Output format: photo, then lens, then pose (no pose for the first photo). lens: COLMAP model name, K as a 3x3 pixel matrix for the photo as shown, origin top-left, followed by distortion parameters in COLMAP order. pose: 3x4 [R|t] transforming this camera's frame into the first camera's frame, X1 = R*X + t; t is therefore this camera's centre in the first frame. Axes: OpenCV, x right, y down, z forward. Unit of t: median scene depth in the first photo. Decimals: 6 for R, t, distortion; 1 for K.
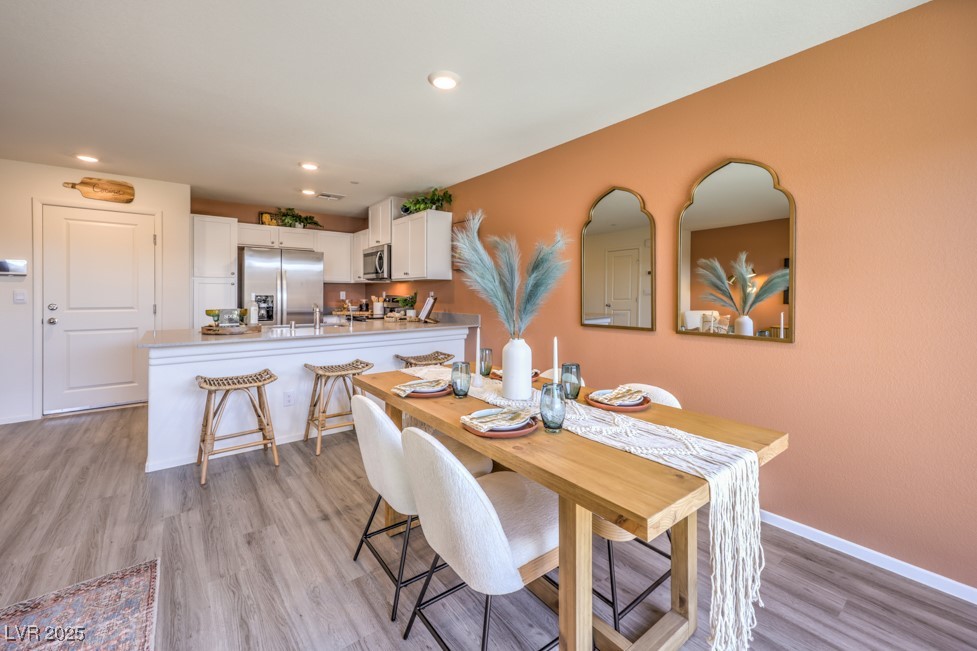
lens RADIAL K [[400.3, 0, 501.3], [0, 400.3, 296.1], [0, 0, 1]] dist [0.000825, -0.000004]
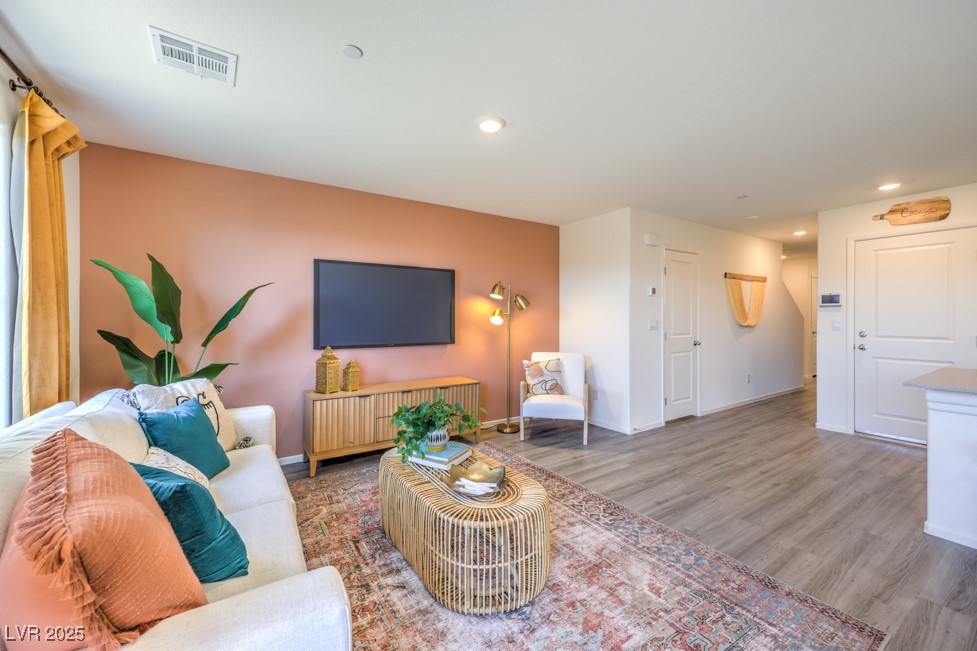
lens RADIAL K [[388.3, 0, 490.0], [0, 388.3, 318.4], [0, 0, 1]] dist [0.009744, 0.000542]
pose [[-0.101480, -0.000781, -0.994837, 0.044835], [-0.005616, 0.999984, -0.000212, -0.011890], [0.994822, 0.005565, -0.101482, 0.133958]]
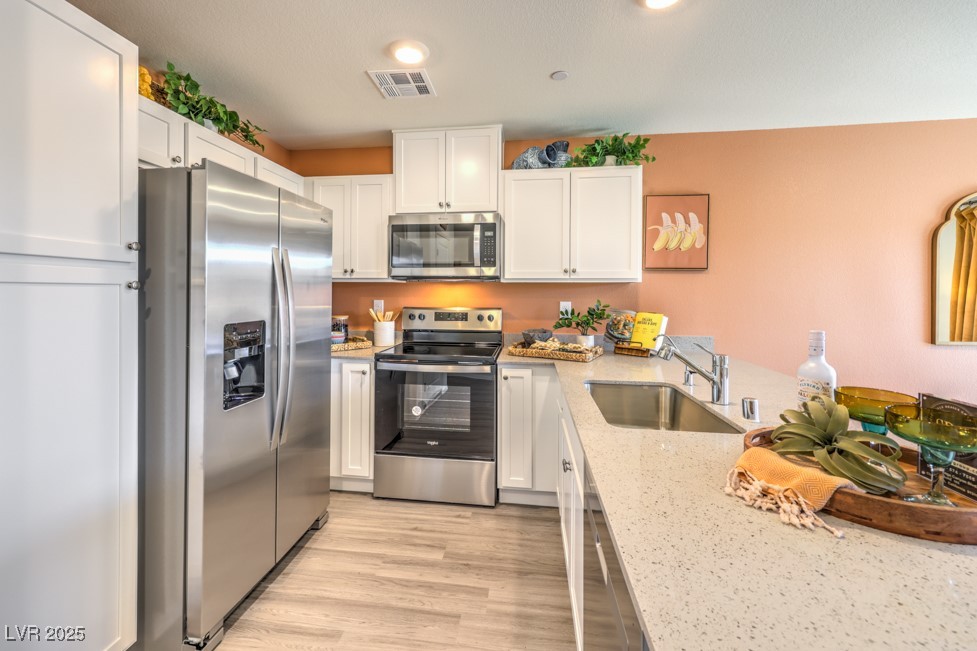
lens RADIAL K [[405.6, 0, 465.1], [0, 405.6, 291.5], [0, 0, 1]] dist [0.000720, -0.000031]
pose [[0.740855, 0.003526, 0.671655, -1.073205], [0.000239, 0.999985, -0.005513, -0.036310], [-0.671665, 0.004245, 0.740843, 1.016667]]
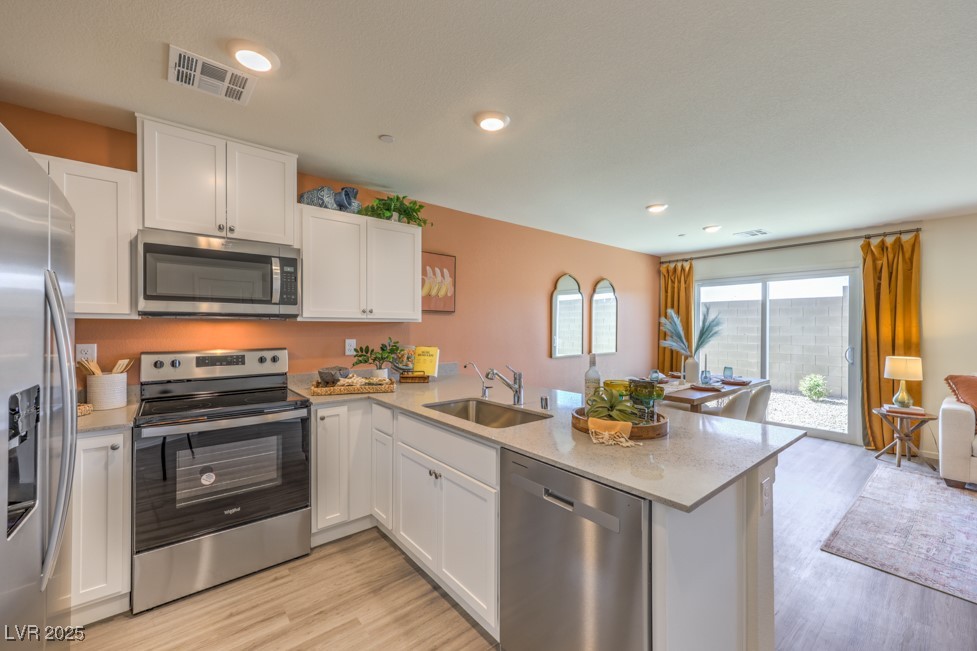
lens RADIAL K [[399.5, 0, 488.5], [0, 399.5, 325.5], [0, 0, 1]] dist [0.001748, 0.000409]
pose [[-0.008606, 0.000759, 0.999963, -1.255349], [0.003810, 0.999992, -0.000726, -0.049943], [-0.999956, 0.003804, -0.008609, 1.230878]]
